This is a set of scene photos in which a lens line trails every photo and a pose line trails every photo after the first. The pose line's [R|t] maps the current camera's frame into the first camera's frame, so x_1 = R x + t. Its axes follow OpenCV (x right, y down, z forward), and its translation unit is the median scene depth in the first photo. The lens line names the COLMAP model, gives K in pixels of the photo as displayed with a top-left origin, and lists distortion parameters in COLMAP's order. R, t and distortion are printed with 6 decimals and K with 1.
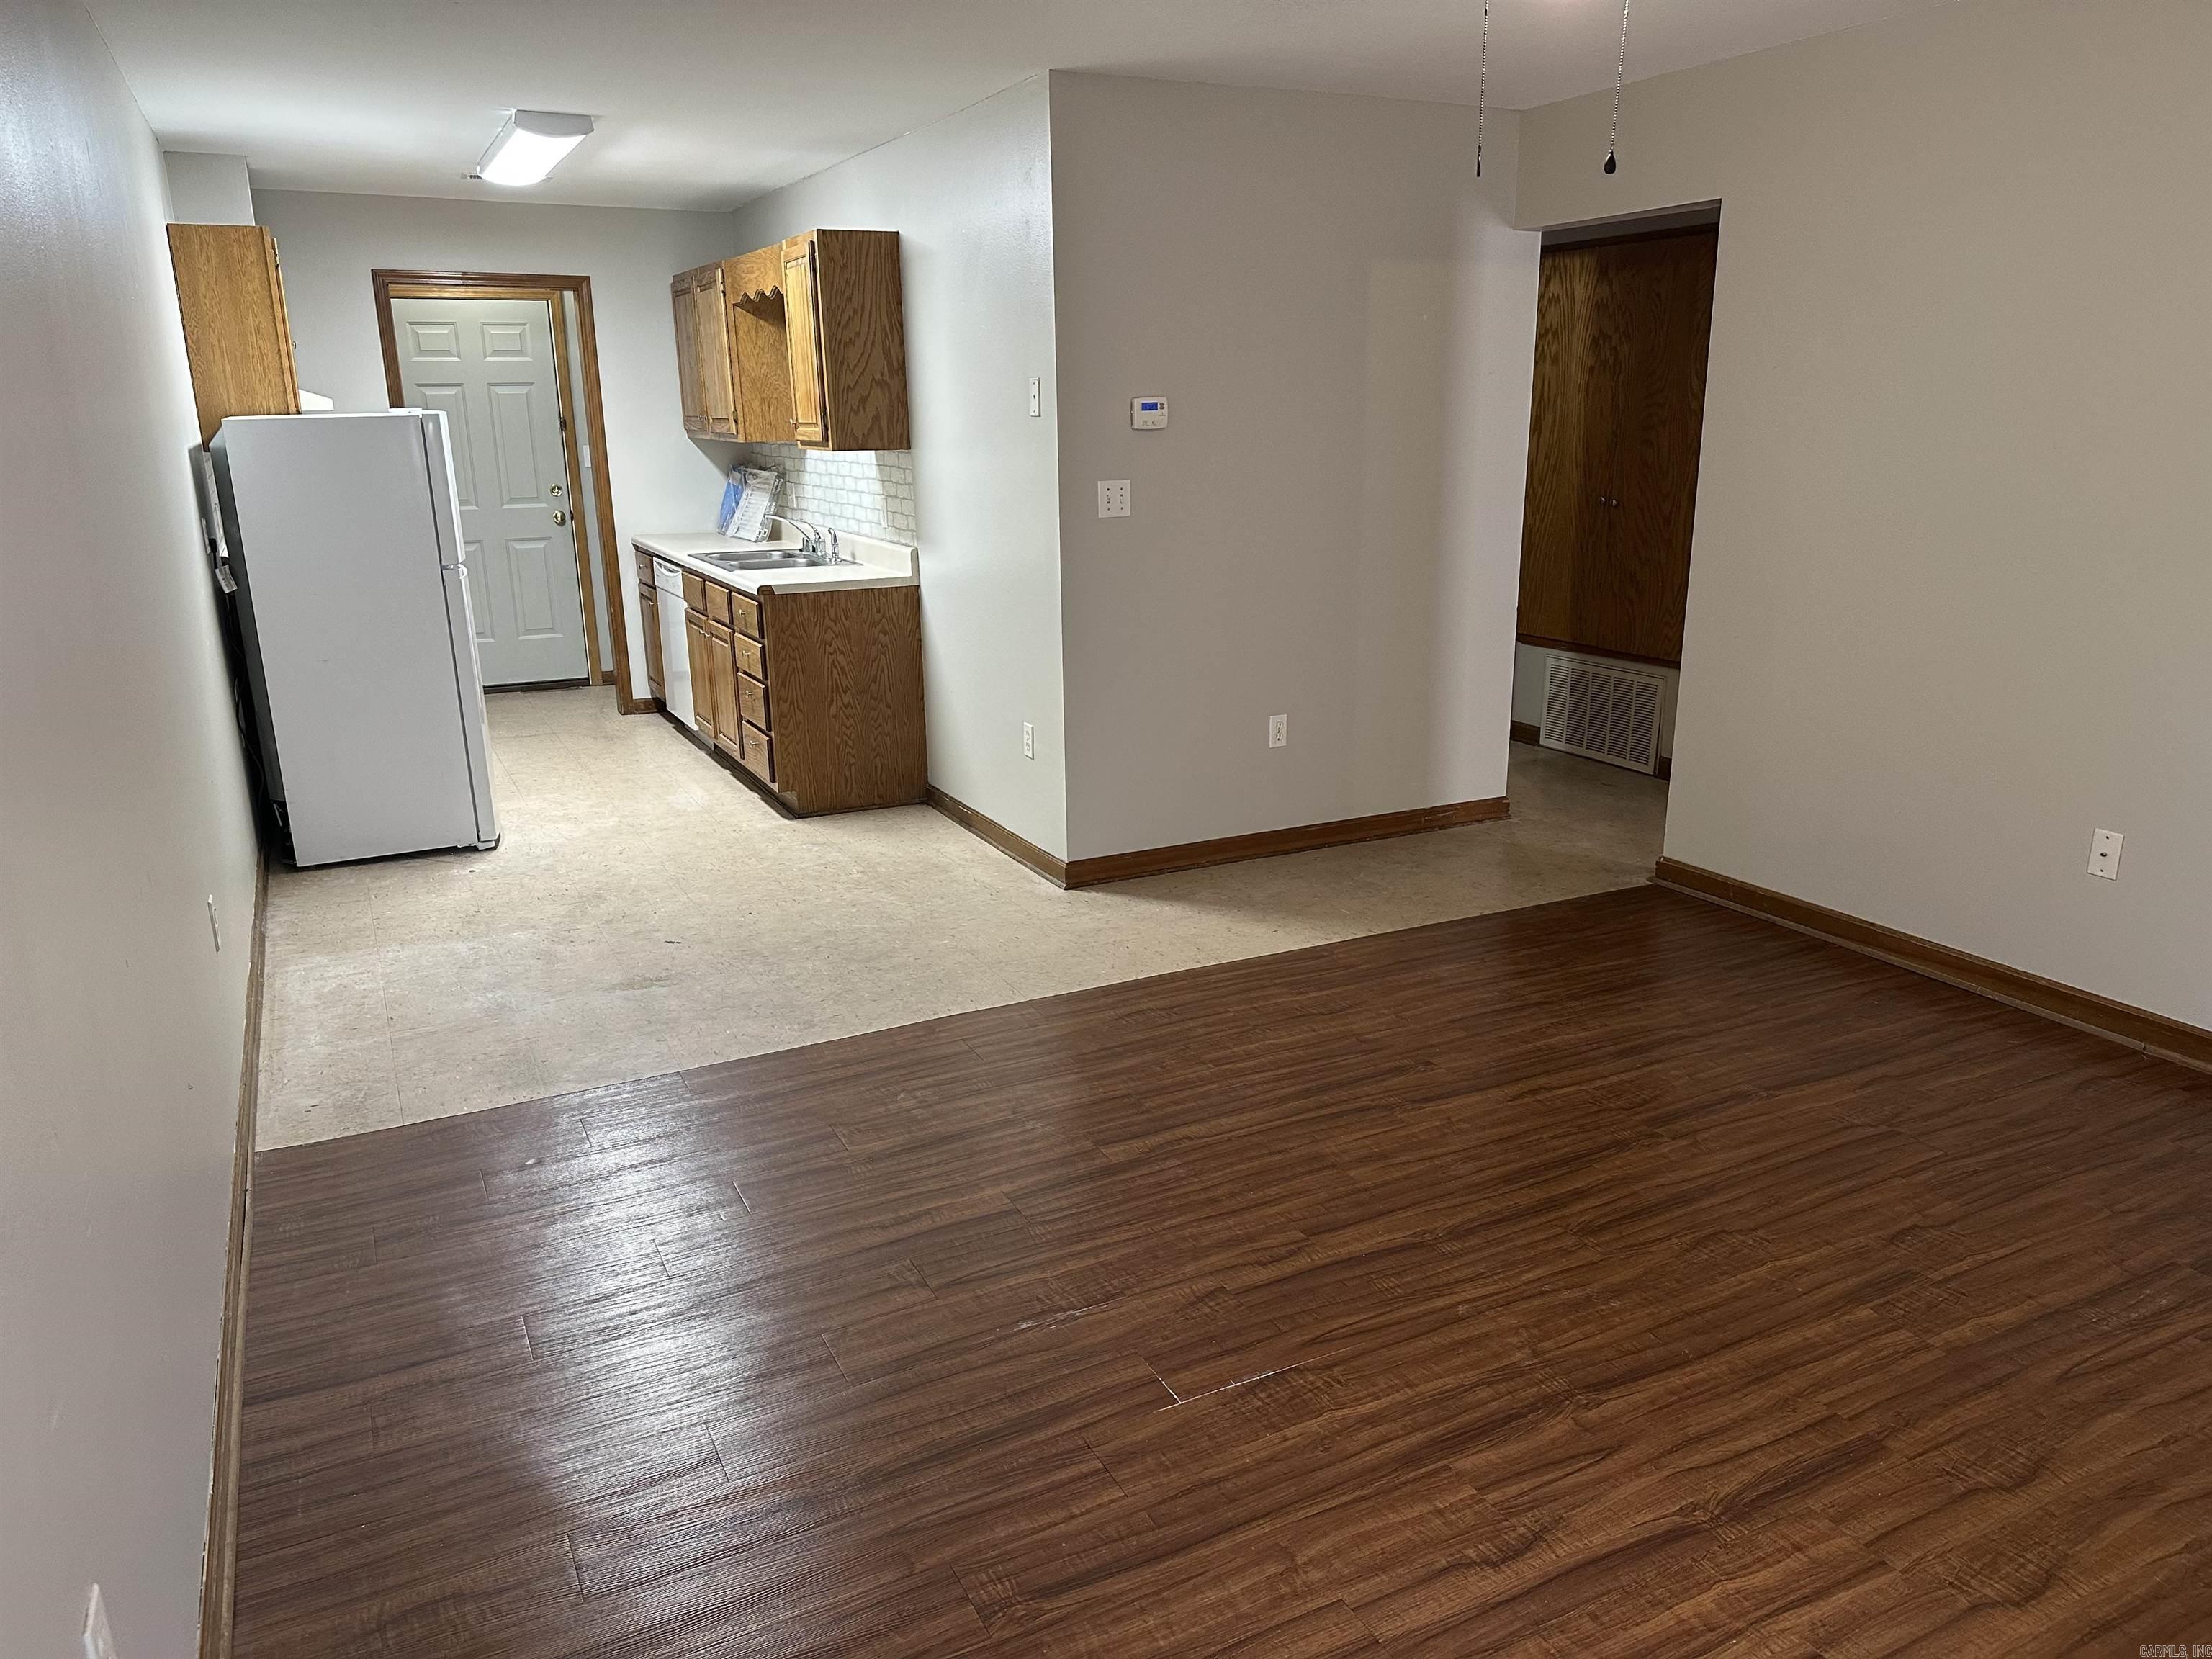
lens RADIAL K [[1552.4, 0, 1106.0], [0, 1552.4, 829.5], [0, 0, 1]] dist [0.034211, -0.042635]
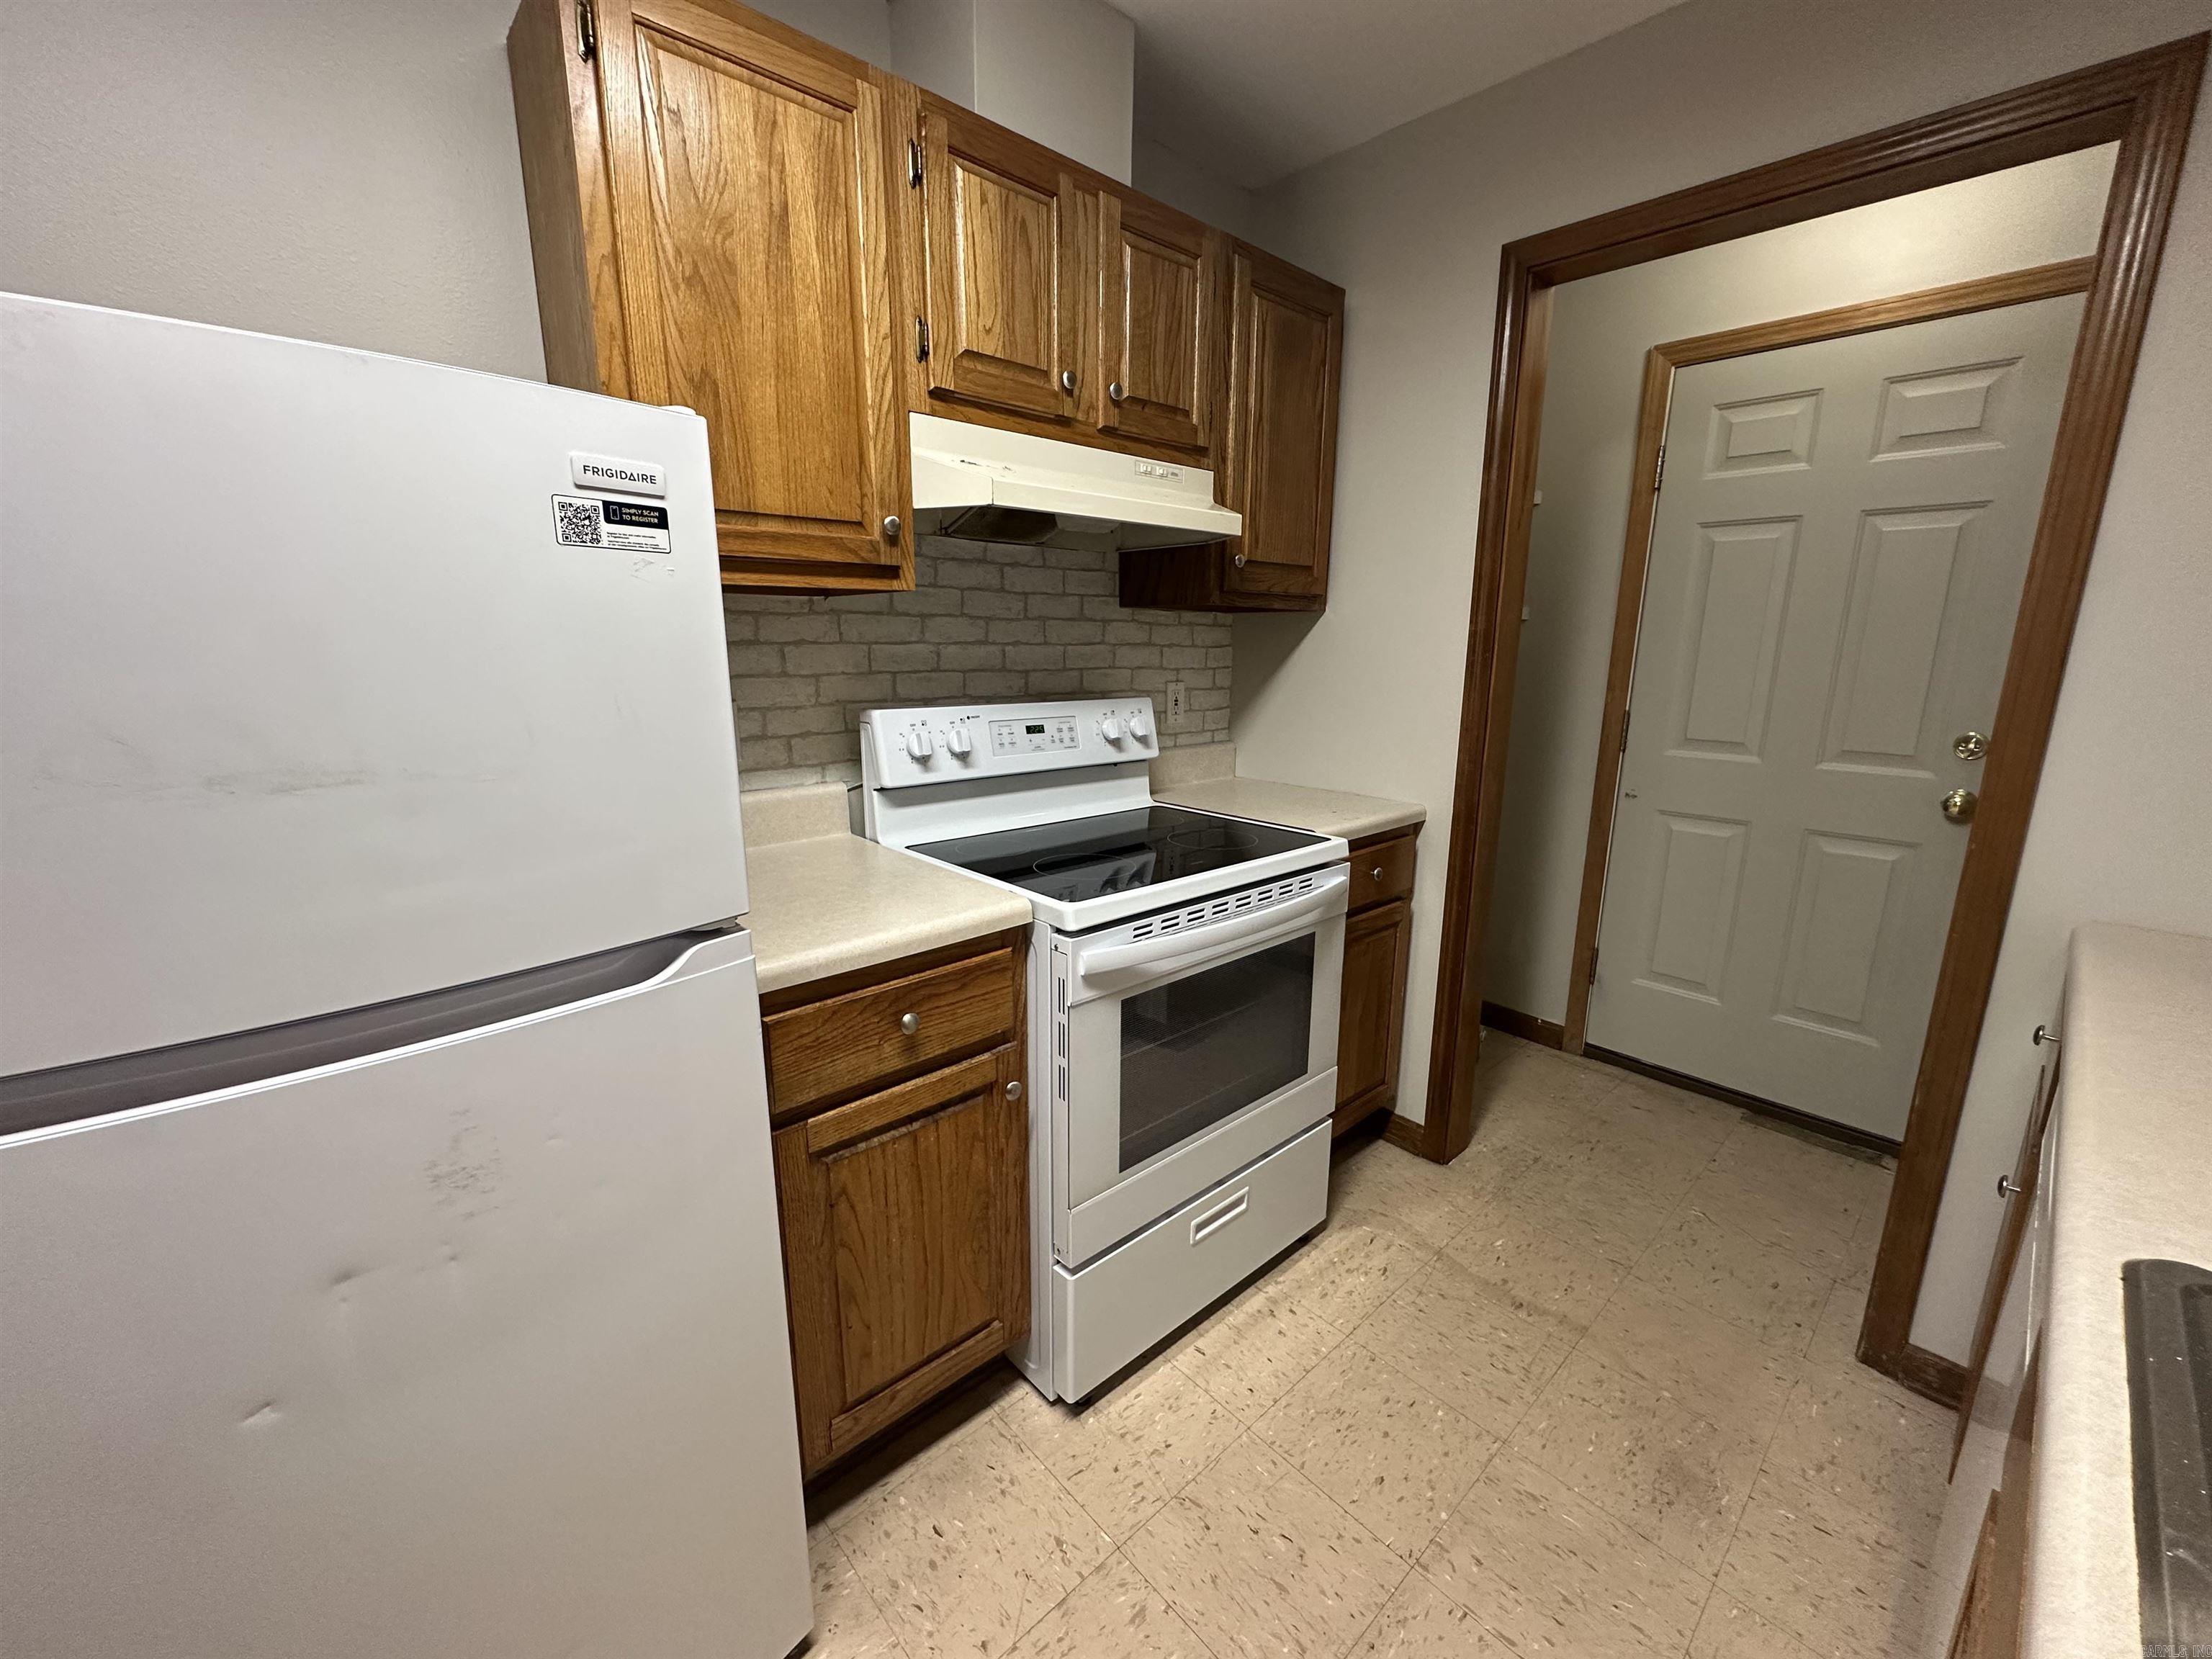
lens RADIAL K [[885.1, 0, 1106.0], [0, 885.1, 829.5], [0, 0, 1]] dist [-0.001081, 0.000154]
pose [[0.271742, 0.214893, -0.938071, -0.276900], [-0.269711, 0.952693, 0.140112, -0.251718], [0.923803, 0.214934, 0.316846, 1.075615]]
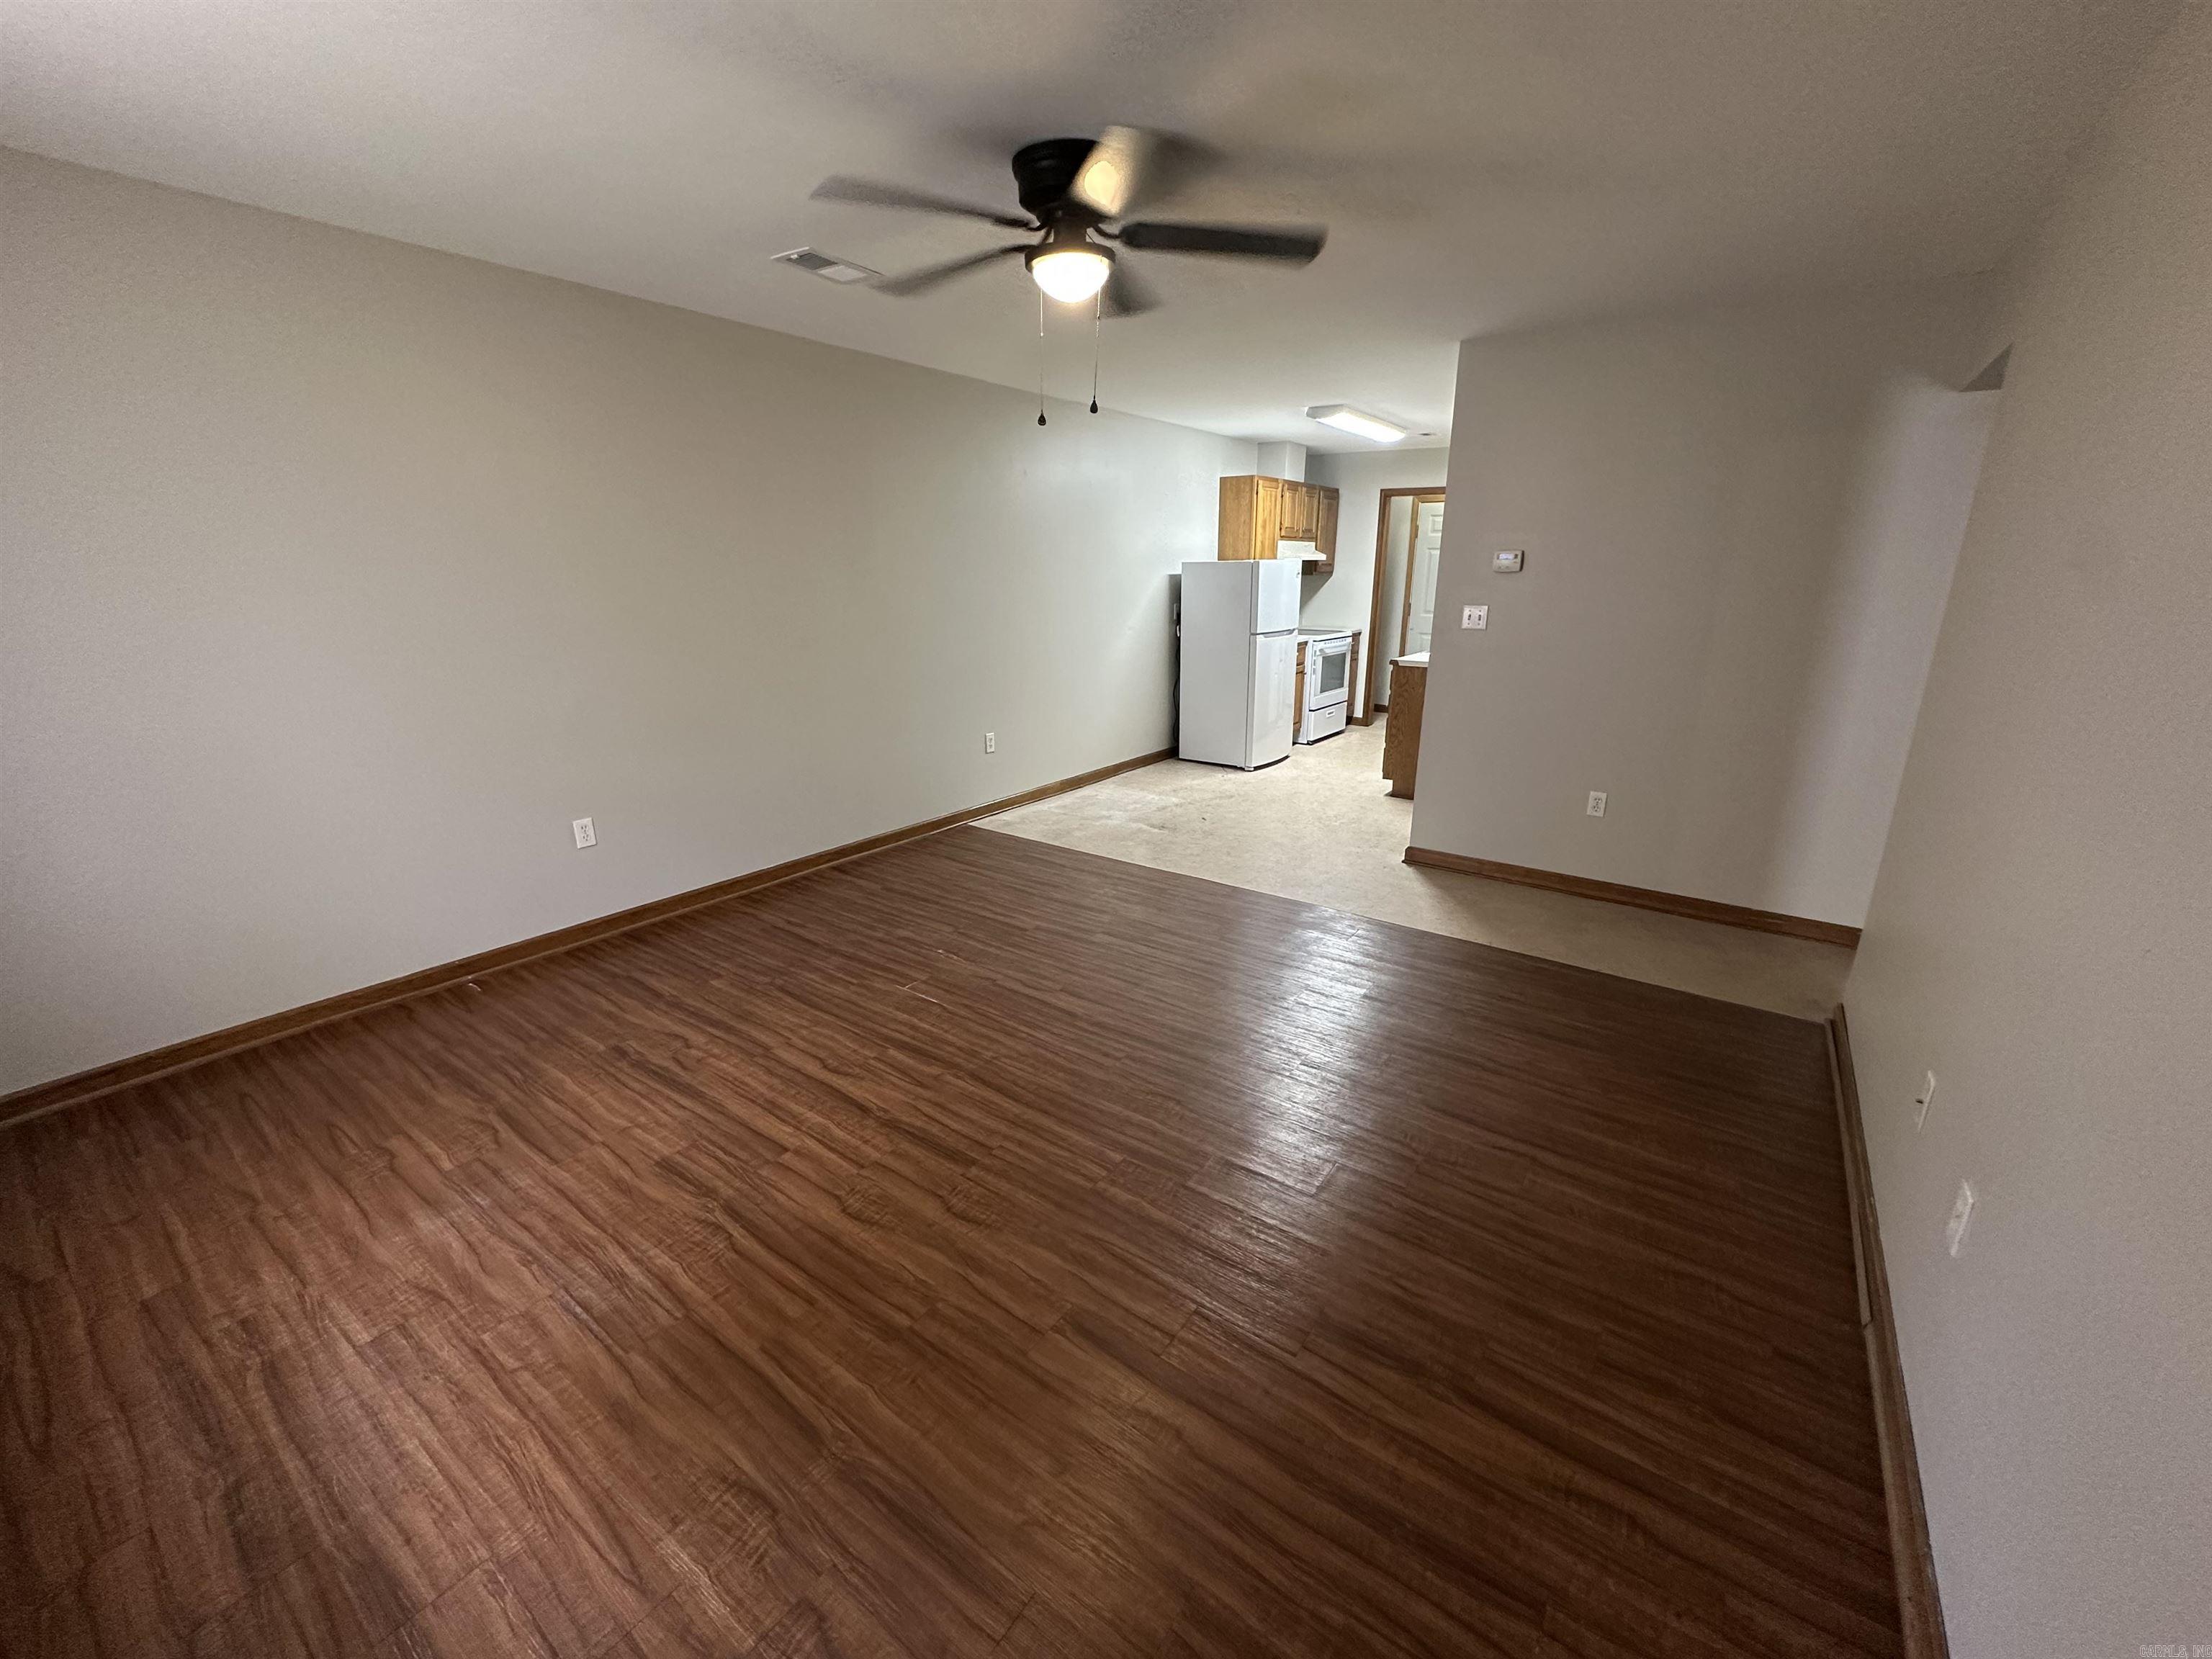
lens RADIAL K [[885.1, 0, 1106.0], [0, 885.1, 829.5], [0, 0, 1]] dist [-0.001081, 0.000154]
pose [[0.464096, 0.268275, -0.844182, 0.540728], [-0.246246, 0.954541, 0.167970, -0.065397], [0.850869, 0.129922, 0.509061, 0.247018]]
